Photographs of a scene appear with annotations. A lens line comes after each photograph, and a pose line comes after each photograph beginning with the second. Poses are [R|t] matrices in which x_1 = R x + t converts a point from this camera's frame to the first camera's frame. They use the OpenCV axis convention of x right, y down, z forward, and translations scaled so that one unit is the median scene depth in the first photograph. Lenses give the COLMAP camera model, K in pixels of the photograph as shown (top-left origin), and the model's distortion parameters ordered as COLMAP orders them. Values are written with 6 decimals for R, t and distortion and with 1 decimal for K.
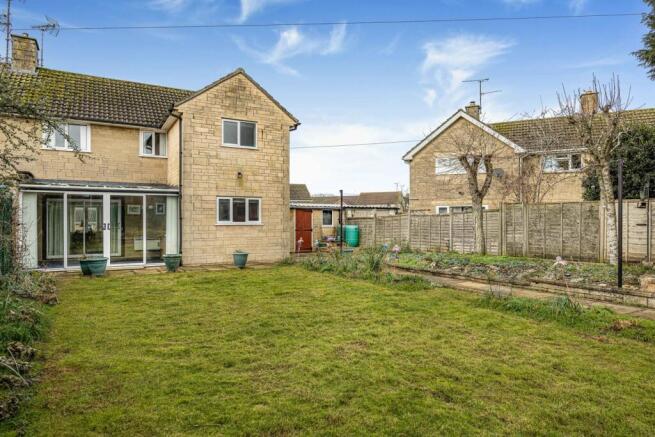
lens RADIAL K [[431.2, 0, 327.3], [0, 431.2, 220.0], [0, 0, 1]] dist [-0.010400, -0.003483]
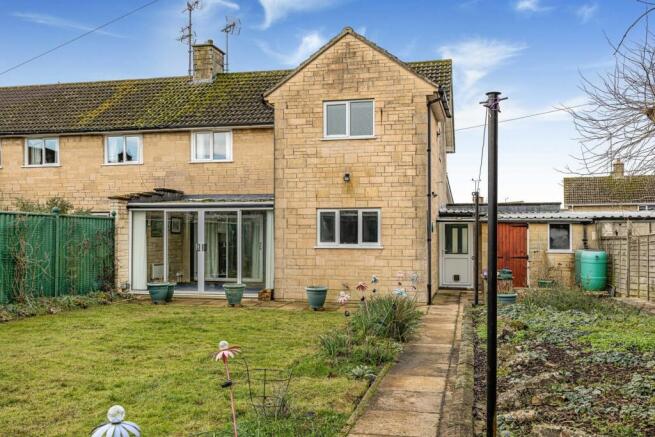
lens RADIAL K [[610.6, 0, 327.4], [0, 610.6, 217.7], [0, 0, 1]] dist [-0.003469, 0.000000]
pose [[0.712497, -0.017402, -0.701460, 0.468253], [-0.001528, 0.999652, -0.026352, -0.011720], [0.701674, 0.019848, 0.712222, 0.261105]]
